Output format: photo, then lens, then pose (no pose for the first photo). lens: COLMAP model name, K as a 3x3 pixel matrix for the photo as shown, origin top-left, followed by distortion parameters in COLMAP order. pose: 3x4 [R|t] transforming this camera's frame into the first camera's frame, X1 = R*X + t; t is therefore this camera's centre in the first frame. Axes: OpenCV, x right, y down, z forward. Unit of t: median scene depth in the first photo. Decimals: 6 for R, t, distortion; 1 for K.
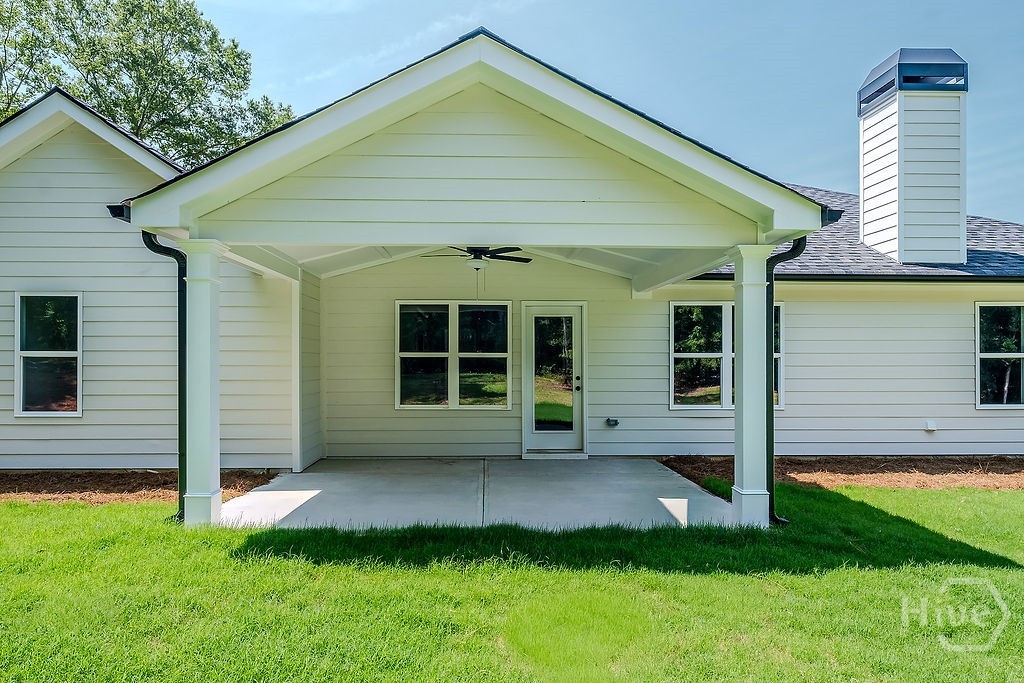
lens RADIAL K [[666.2, 0, 512.0], [0, 666.2, 341.5], [0, 0, 1]] dist [-0.000611, -0.002125]
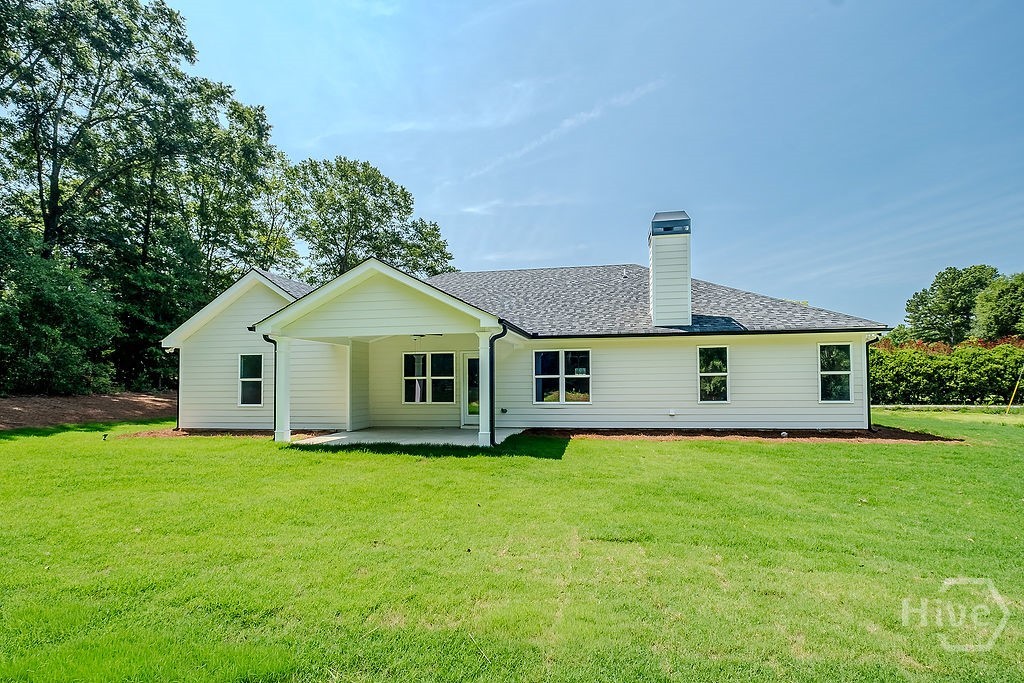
lens RADIAL K [[457.4, 0, 512.0], [0, 457.4, 341.5], [0, 0, 1]] dist [-0.000121, 0.000038]
pose [[0.982991, -0.026856, -0.181677, 0.421289], [0.016508, 0.998167, -0.058229, -0.005263], [0.182908, 0.054240, 0.981633, -0.349740]]
